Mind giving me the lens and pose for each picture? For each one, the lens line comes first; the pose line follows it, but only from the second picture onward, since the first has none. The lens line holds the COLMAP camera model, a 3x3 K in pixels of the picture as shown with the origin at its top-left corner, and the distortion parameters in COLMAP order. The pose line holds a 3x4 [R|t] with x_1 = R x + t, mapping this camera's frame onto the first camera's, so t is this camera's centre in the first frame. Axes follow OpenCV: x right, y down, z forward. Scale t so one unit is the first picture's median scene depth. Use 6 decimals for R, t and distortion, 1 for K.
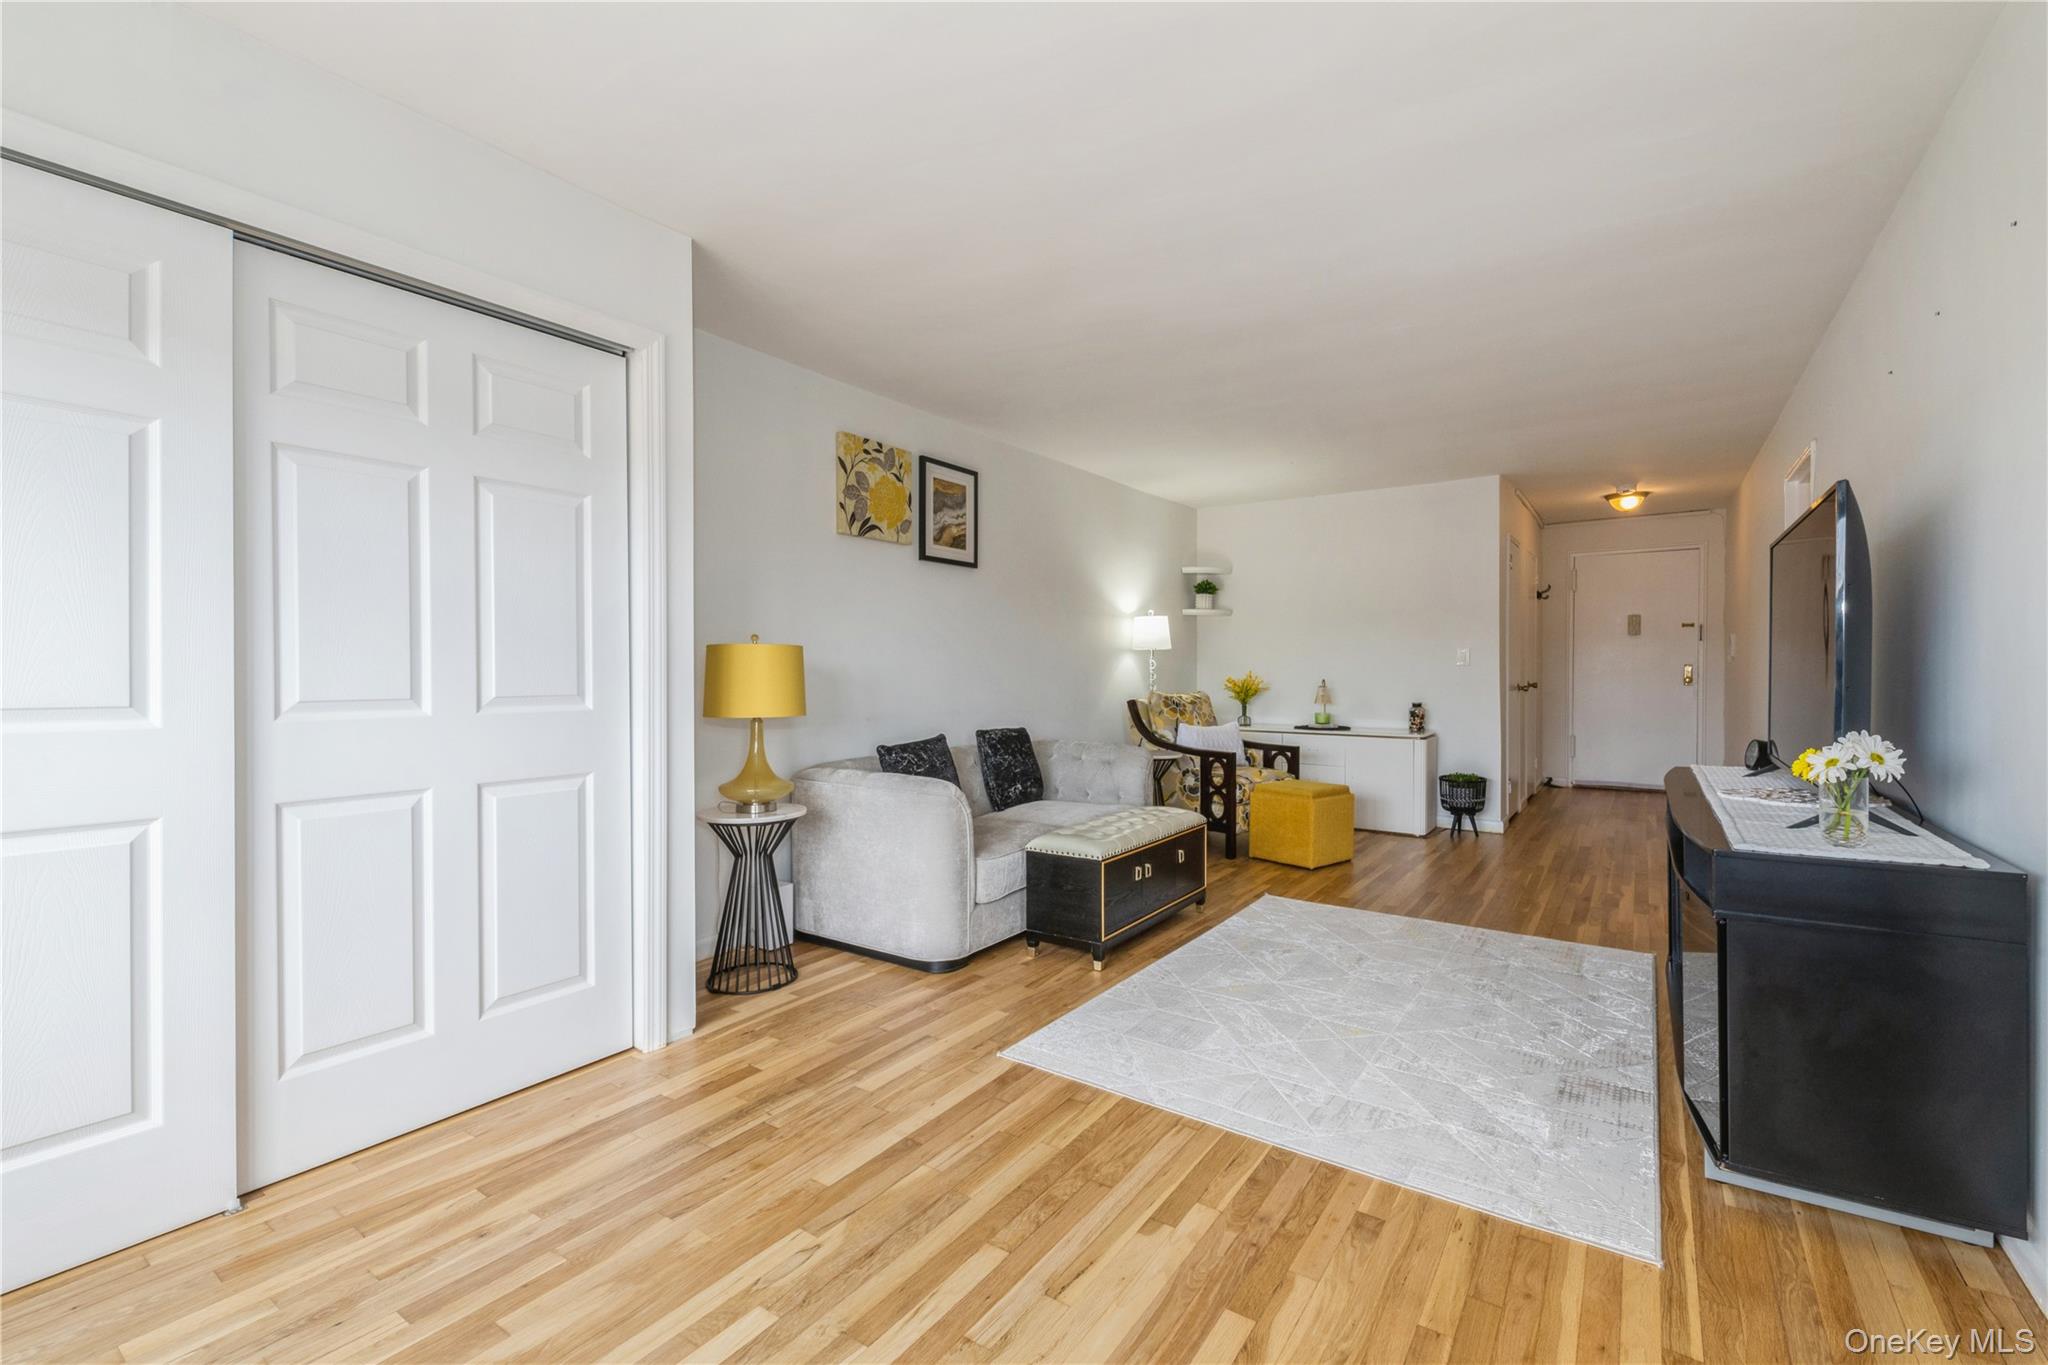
lens RADIAL K [[883.3, 0, 1026.4], [0, 883.3, 678.7], [0, 0, 1]] dist [0.010418, -0.000911]
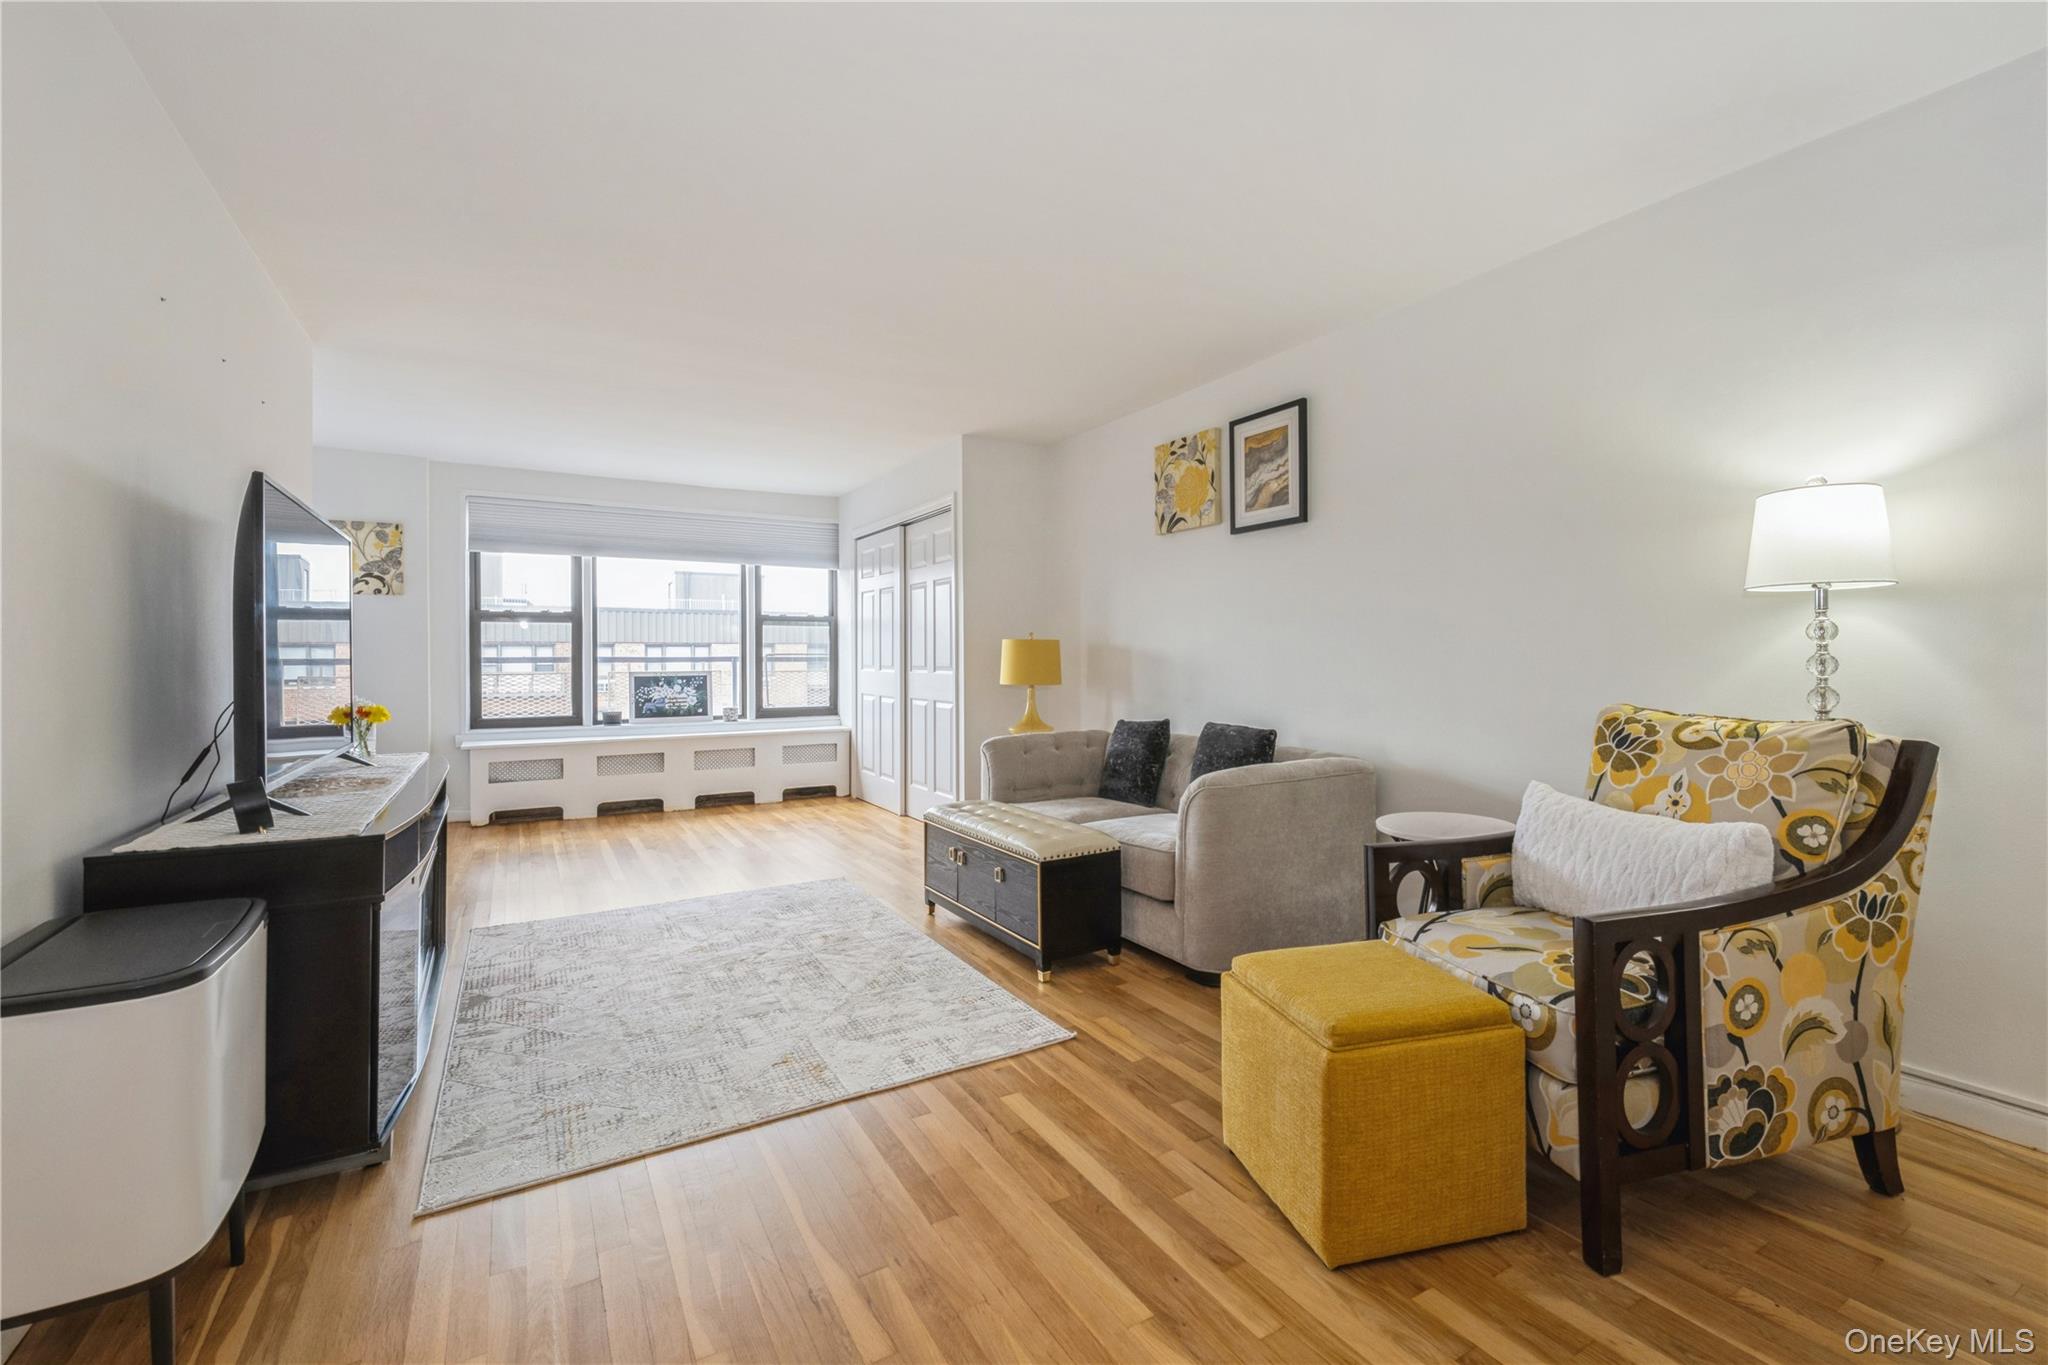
lens RADIAL K [[883.3, 0, 1039.3], [0, 883.3, 649.5], [0, 0, 1]] dist [0.010418, -0.000911]
pose [[-0.415099, -0.007264, -0.909747, 0.890276], [-0.003668, 0.999973, -0.006311, -0.008837], [0.909769, 0.000717, -0.415114, 1.330265]]
